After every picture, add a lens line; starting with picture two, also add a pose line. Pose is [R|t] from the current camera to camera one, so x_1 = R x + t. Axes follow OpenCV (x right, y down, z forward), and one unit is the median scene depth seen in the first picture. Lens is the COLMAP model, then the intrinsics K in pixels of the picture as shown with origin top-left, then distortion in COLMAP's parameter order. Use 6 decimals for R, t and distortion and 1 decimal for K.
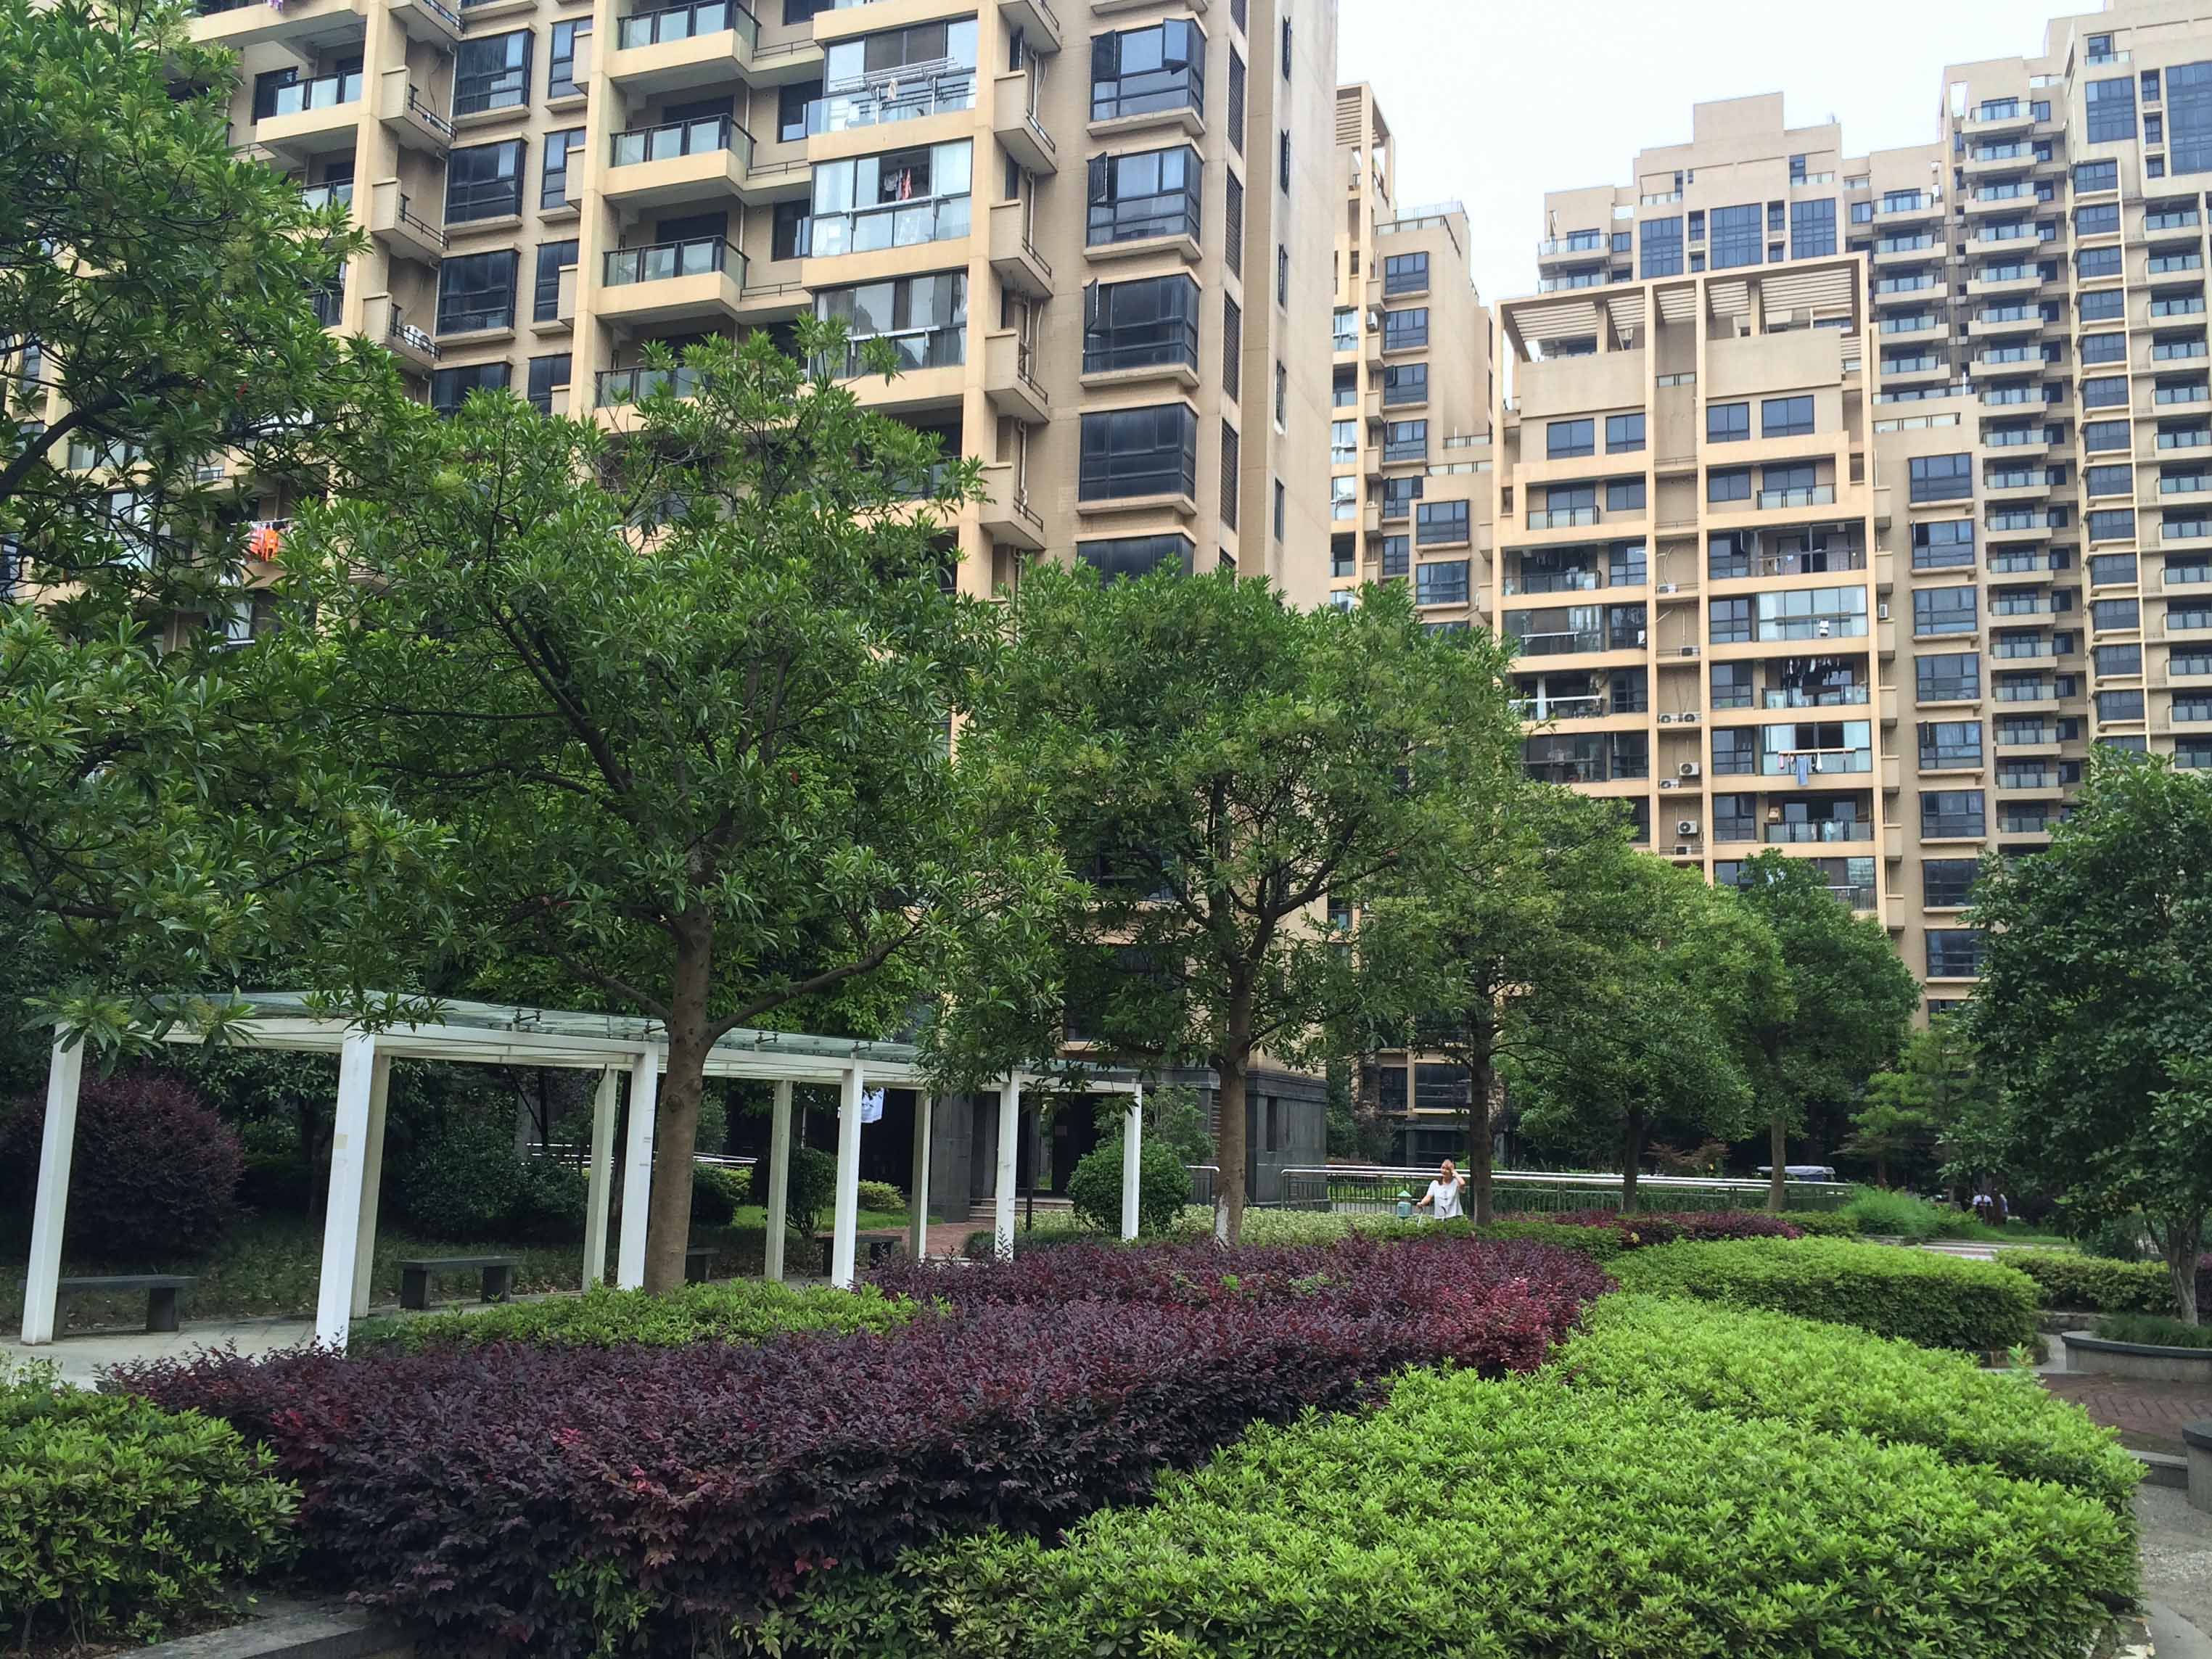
lens RADIAL K [[1996.9, 0, 1105.0], [0, 1996.9, 808.5], [0, 0, 1]] dist [0.078614, -0.078920]
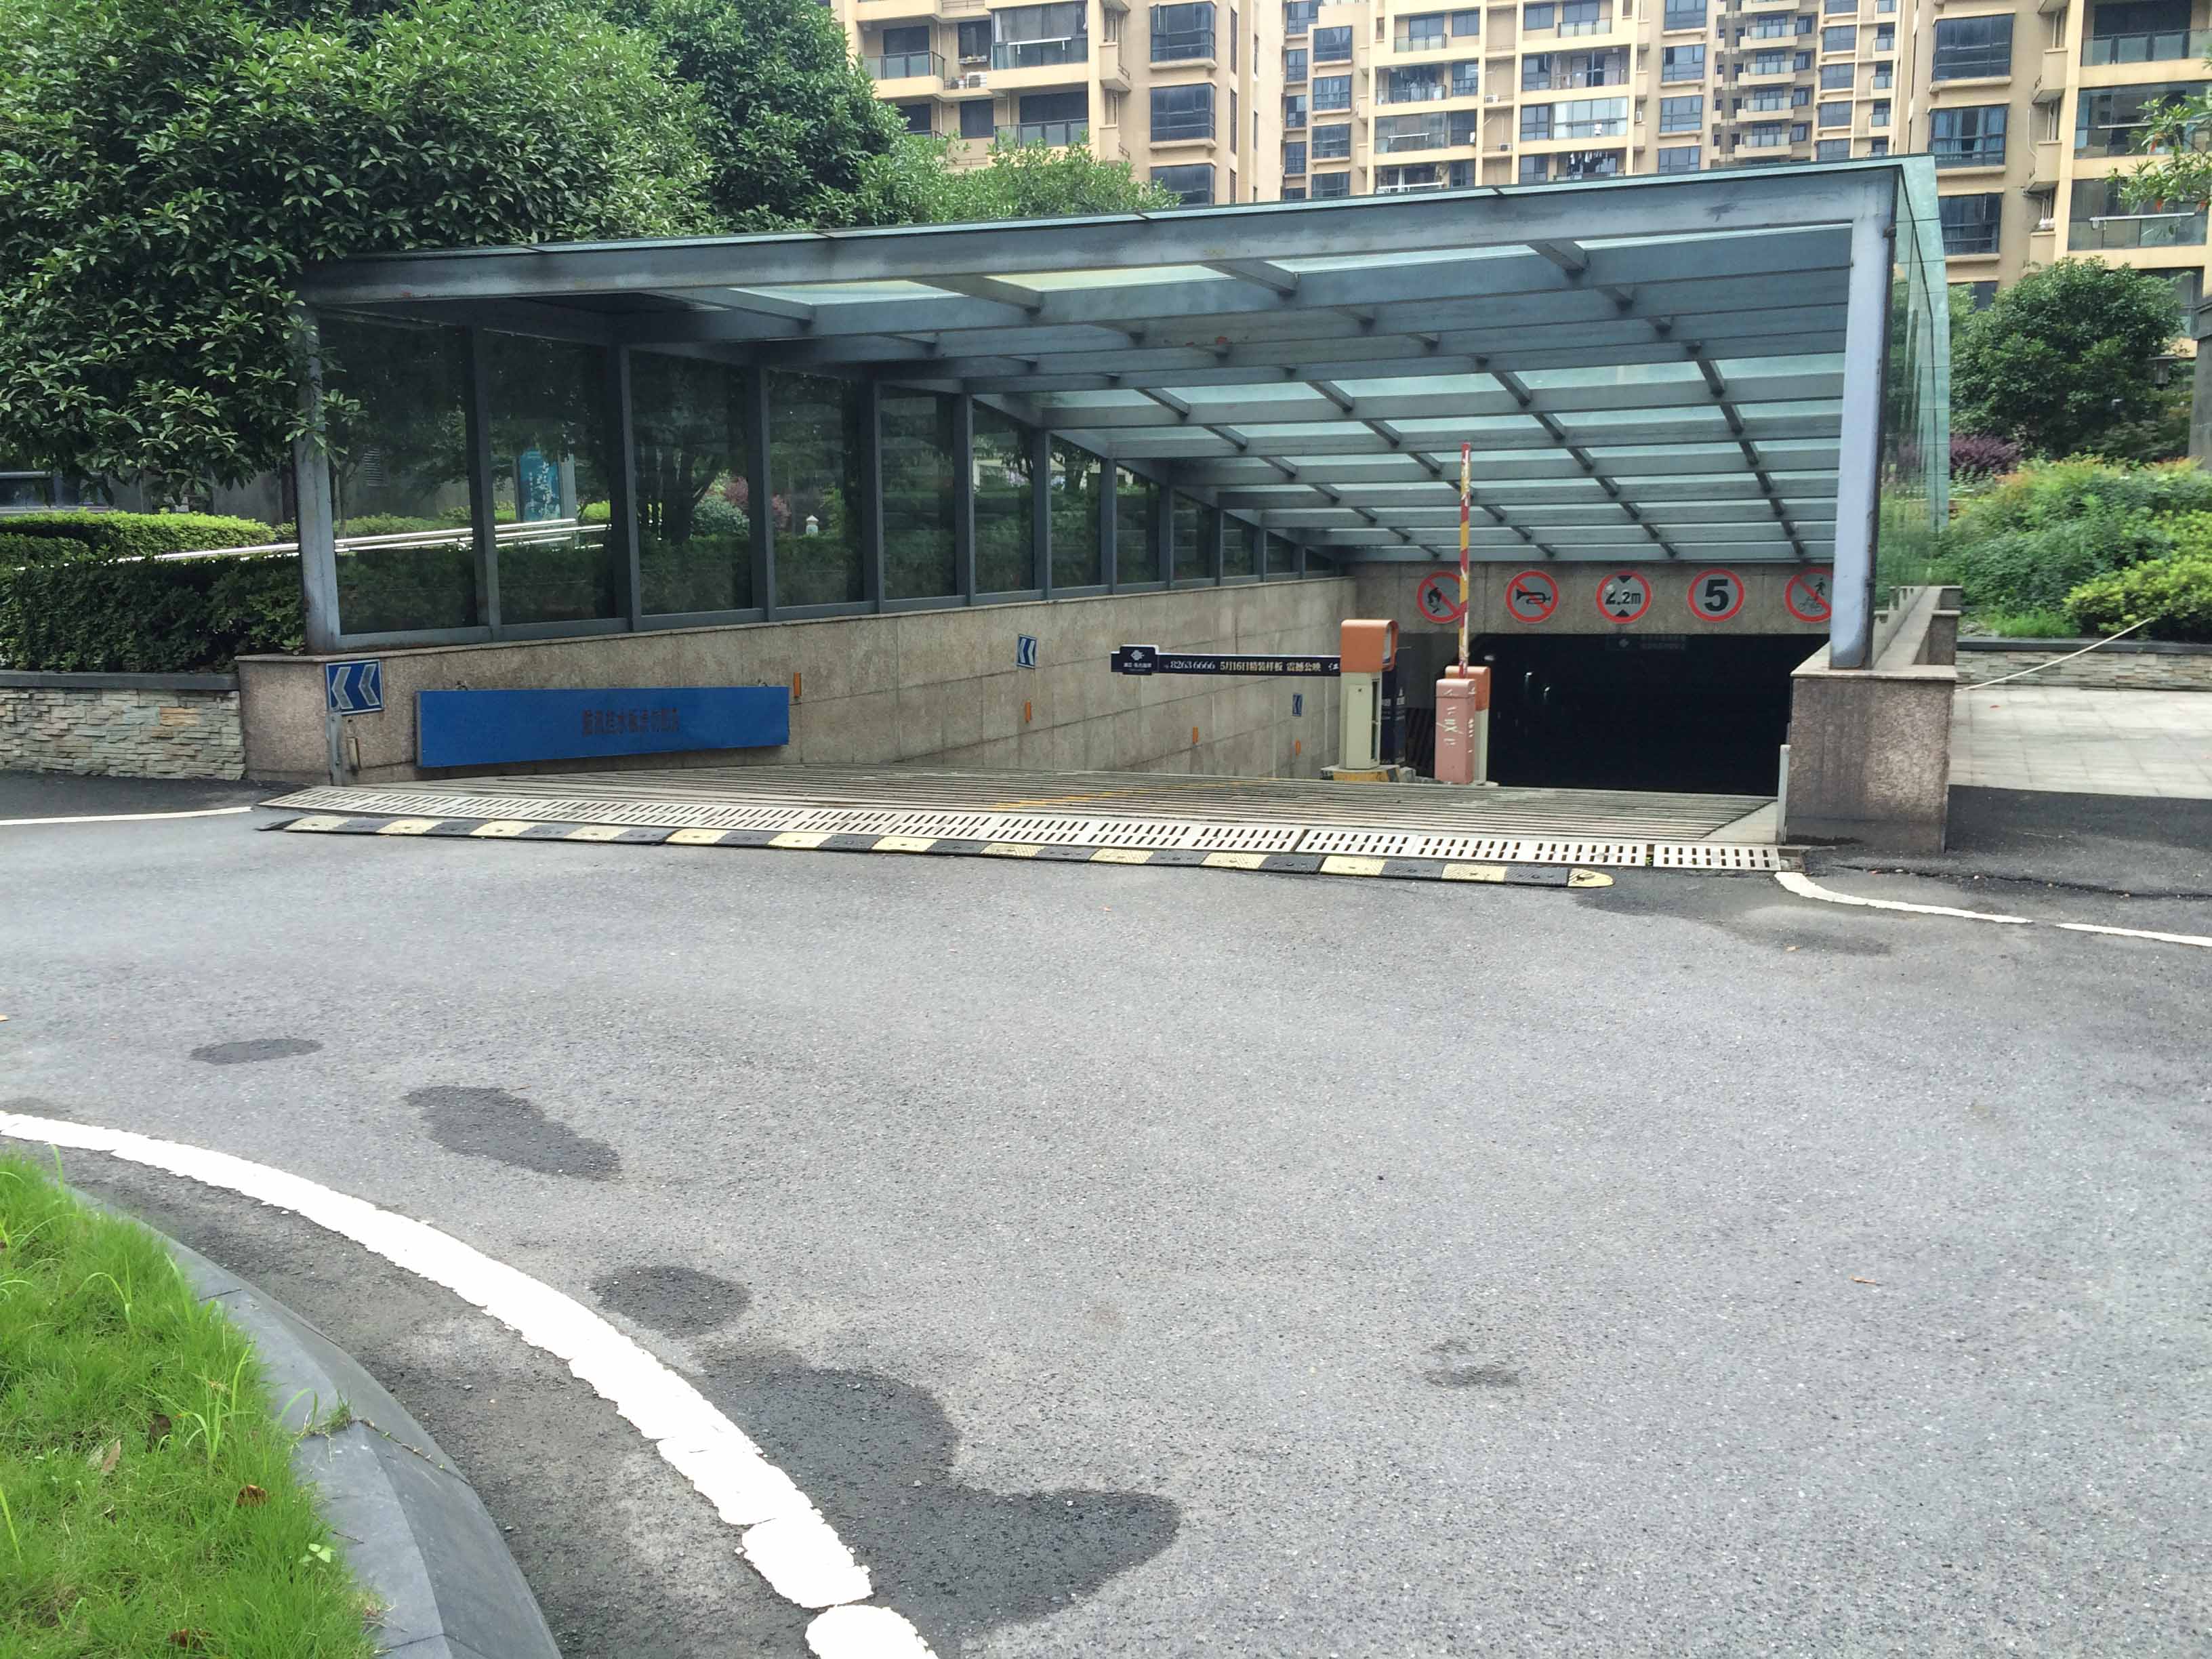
lens RADIAL K [[1997.1, 0, 1101.8], [0, 1997.1, 835.9], [0, 0, 1]] dist [0.078614, -0.078920]
pose [[0.996691, -0.045933, 0.067067, -0.108354], [0.022893, 0.950263, 0.310606, -0.065674], [-0.077999, -0.308042, 0.948170, -0.468202]]
